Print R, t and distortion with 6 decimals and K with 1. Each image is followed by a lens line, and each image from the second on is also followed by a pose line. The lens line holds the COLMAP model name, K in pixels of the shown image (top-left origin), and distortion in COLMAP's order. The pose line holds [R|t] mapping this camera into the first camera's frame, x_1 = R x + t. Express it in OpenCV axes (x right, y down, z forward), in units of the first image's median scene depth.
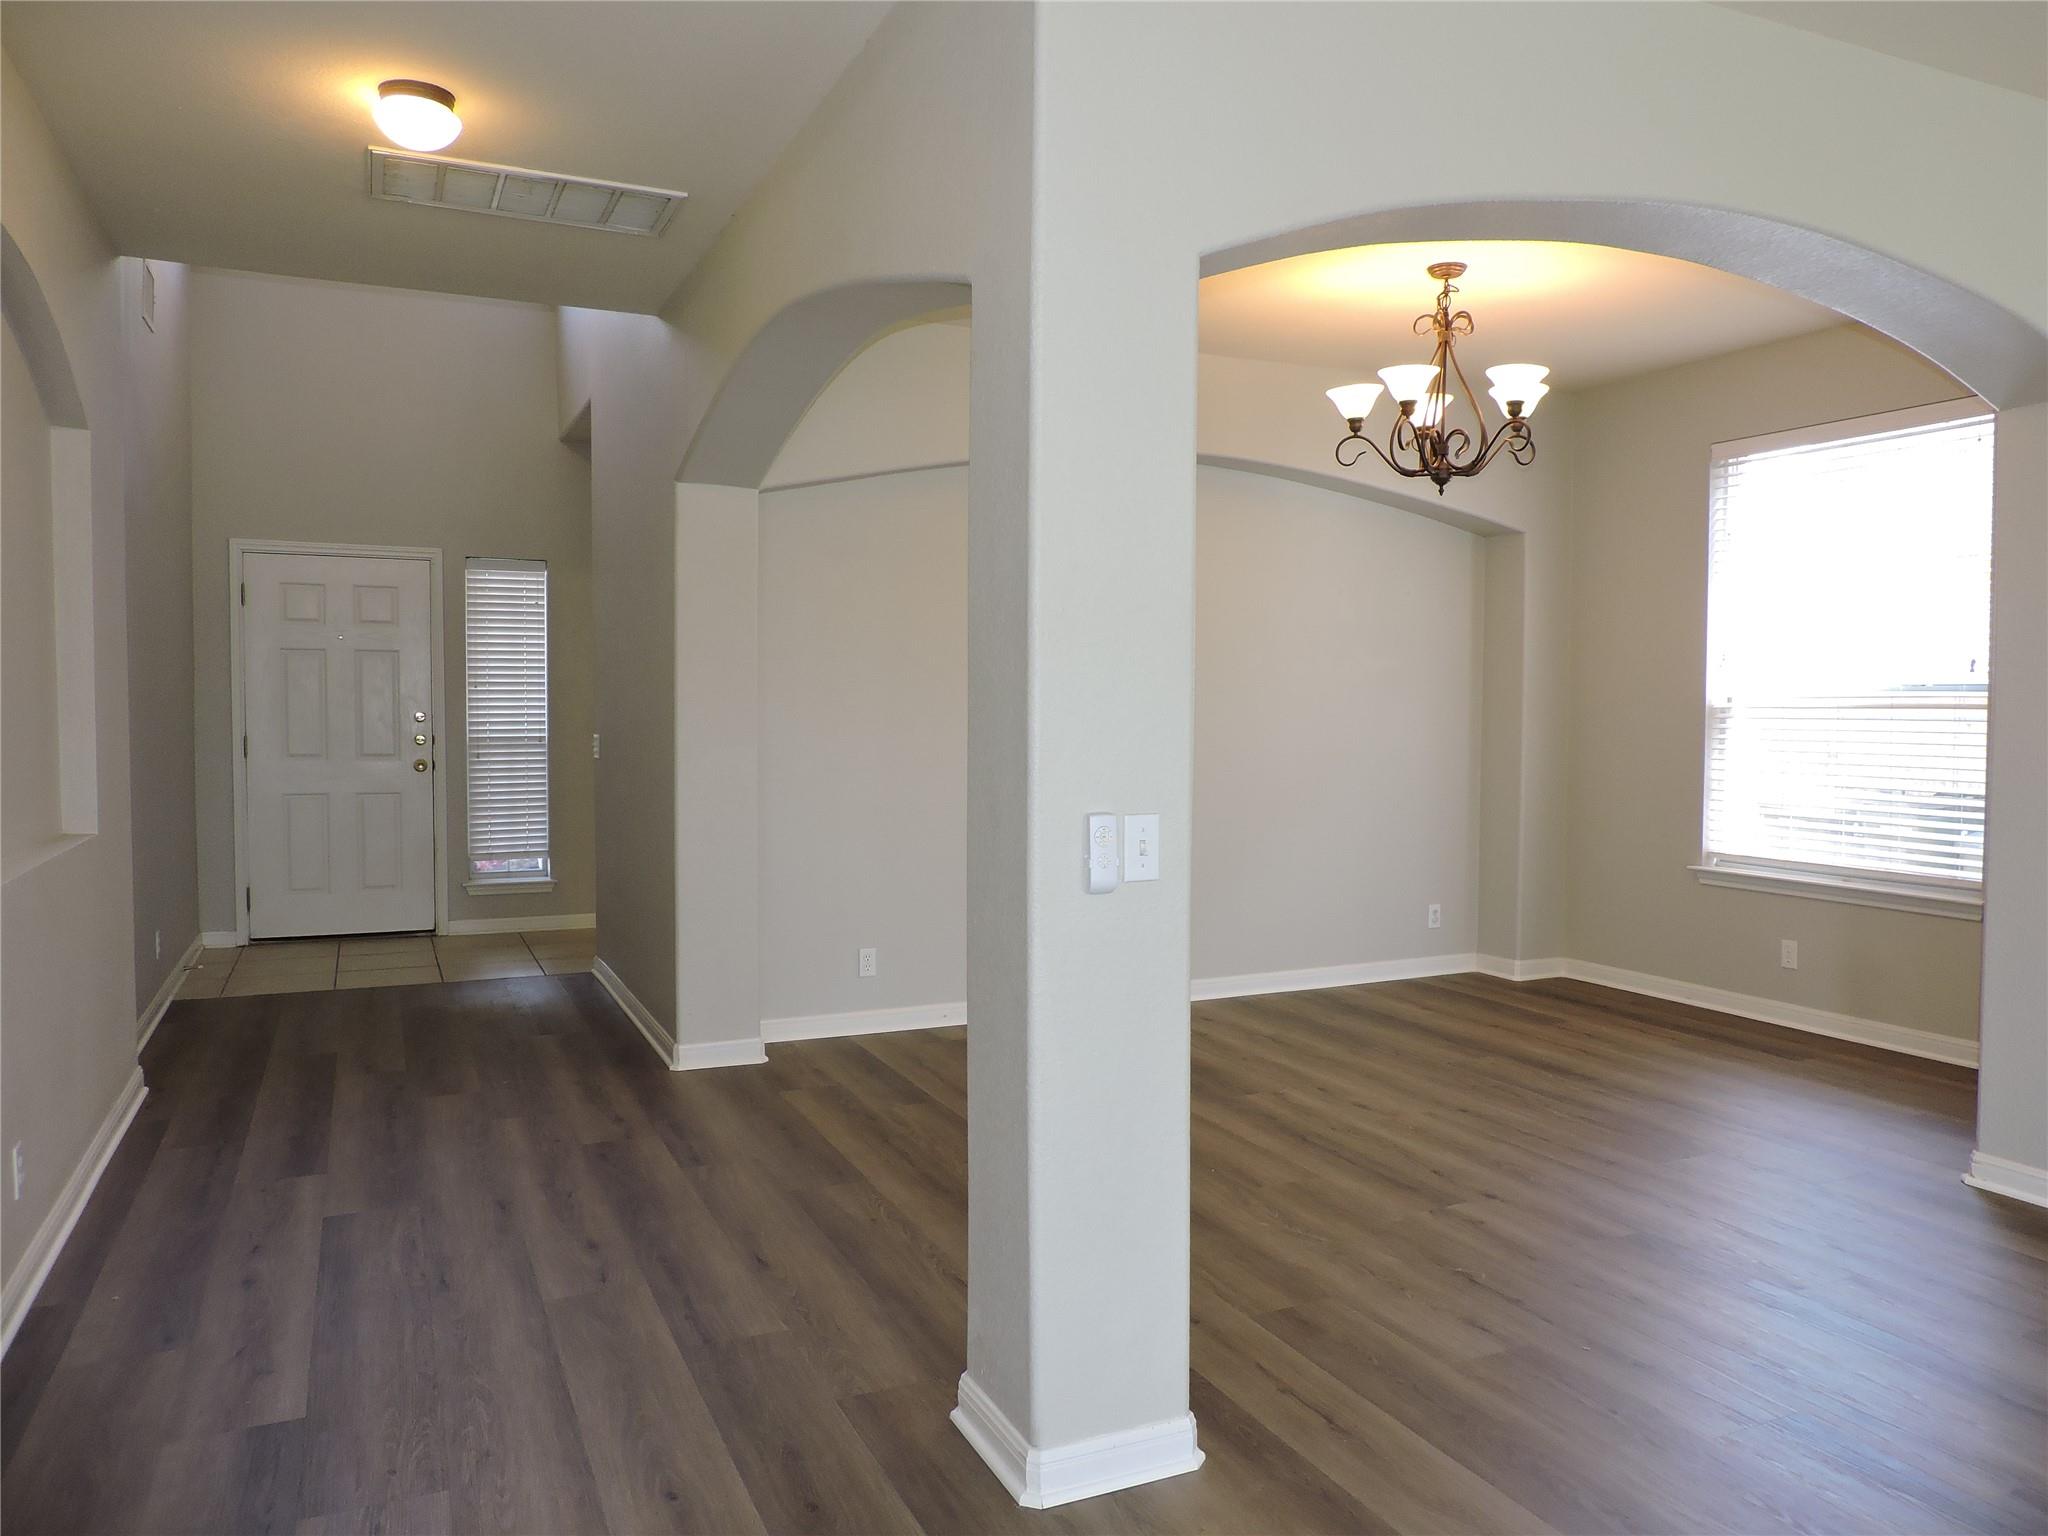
lens RADIAL K [[1454.1, 0, 1011.9], [0, 1454.1, 762.7], [0, 0, 1]] dist [-0.041507, 0.034156]
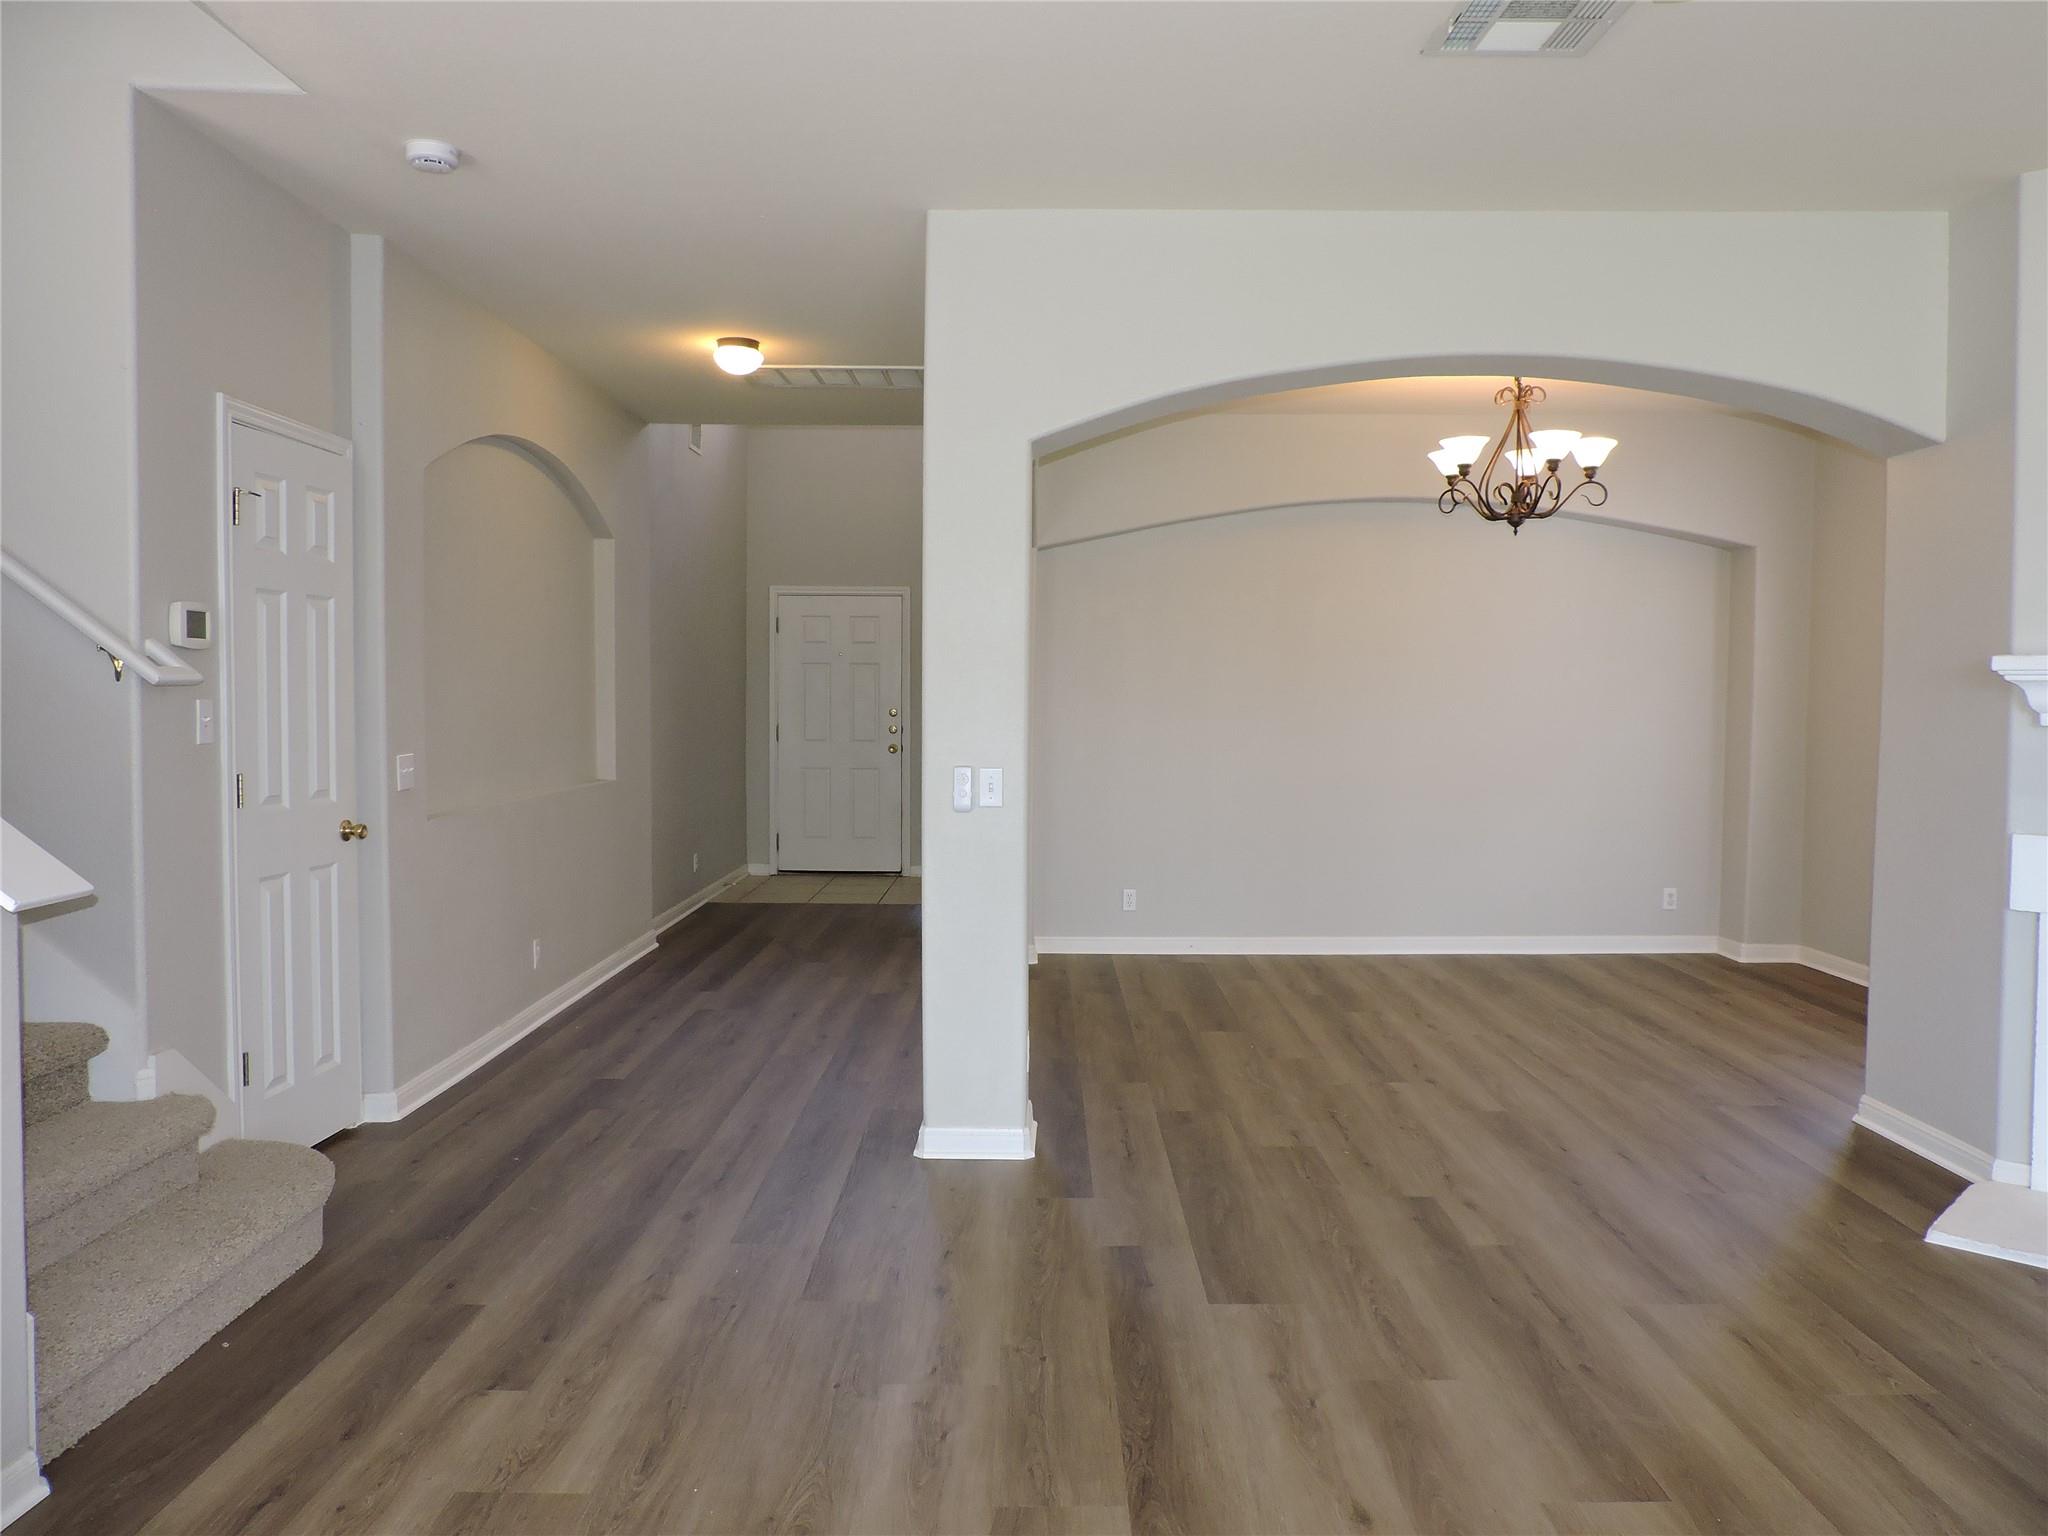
lens RADIAL K [[1454.1, 0, 1011.9], [0, 1454.1, 762.7], [0, 0, 1]] dist [-0.041507, 0.034156]
pose [[0.903089, 0.019649, -0.429003, 0.352702], [-0.019634, 0.999797, 0.004461, 0.008825], [0.429004, 0.004394, 0.903292, -0.227749]]
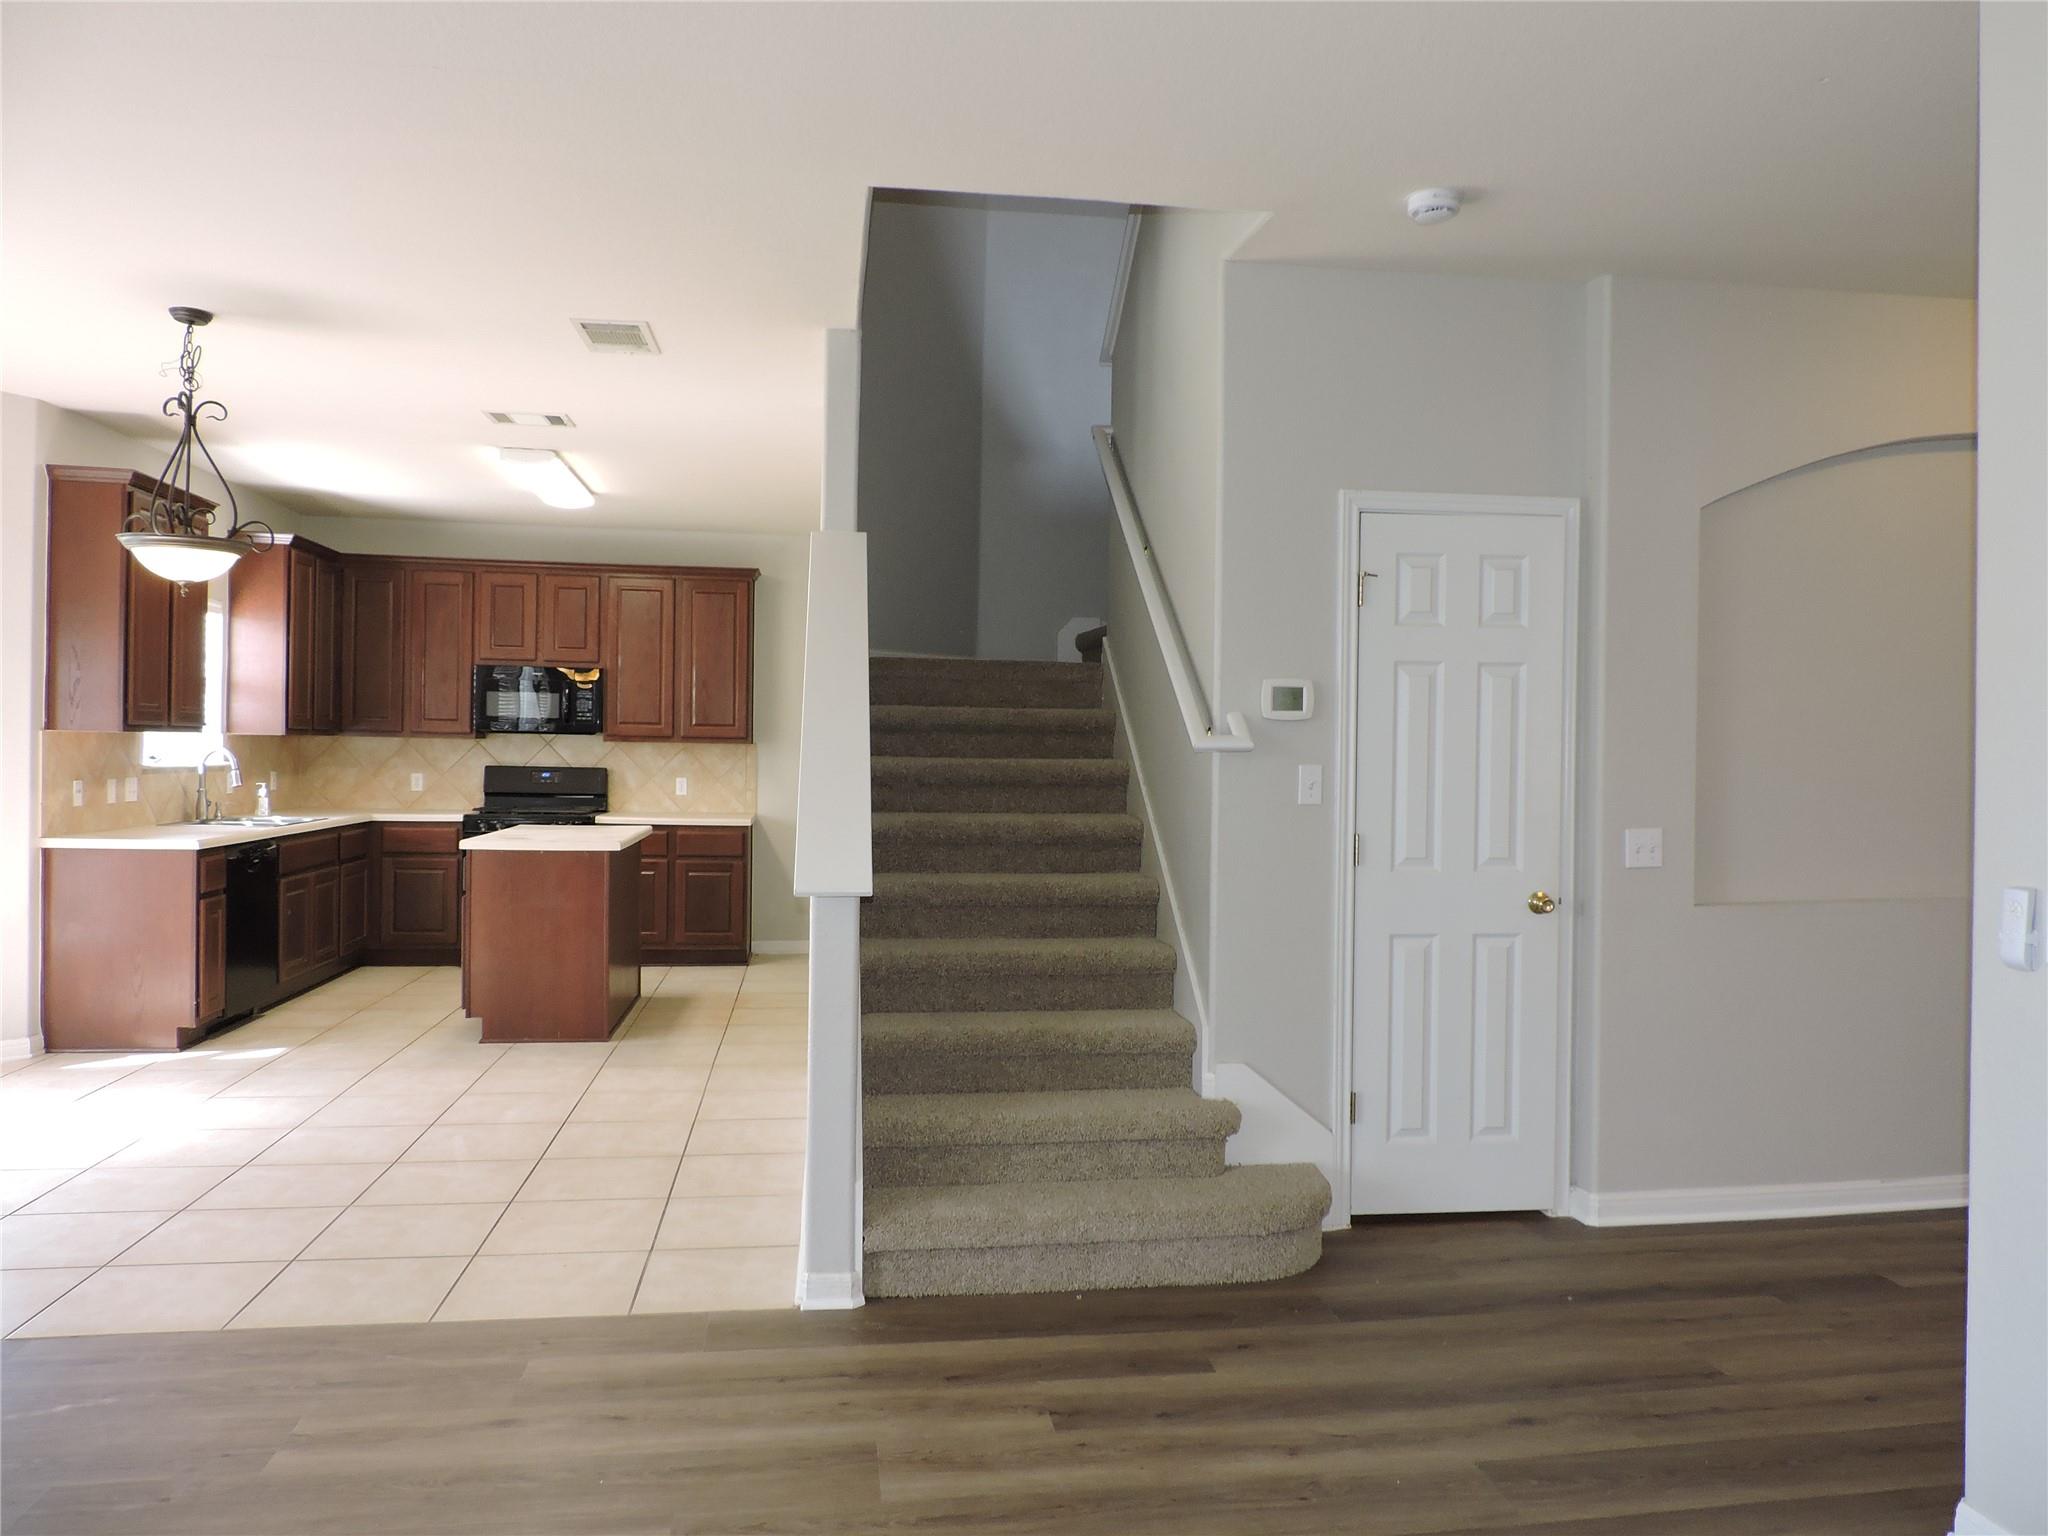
lens RADIAL K [[1417.3, 0, 1023.2], [0, 1417.3, 751.7], [0, 0, 1]] dist [-0.033827, 0.000854]
pose [[-0.291783, -0.011582, -0.956414, 0.472435], [-0.049872, 0.998751, 0.003120, -0.010241], [0.955183, 0.048609, -0.291996, 0.254749]]
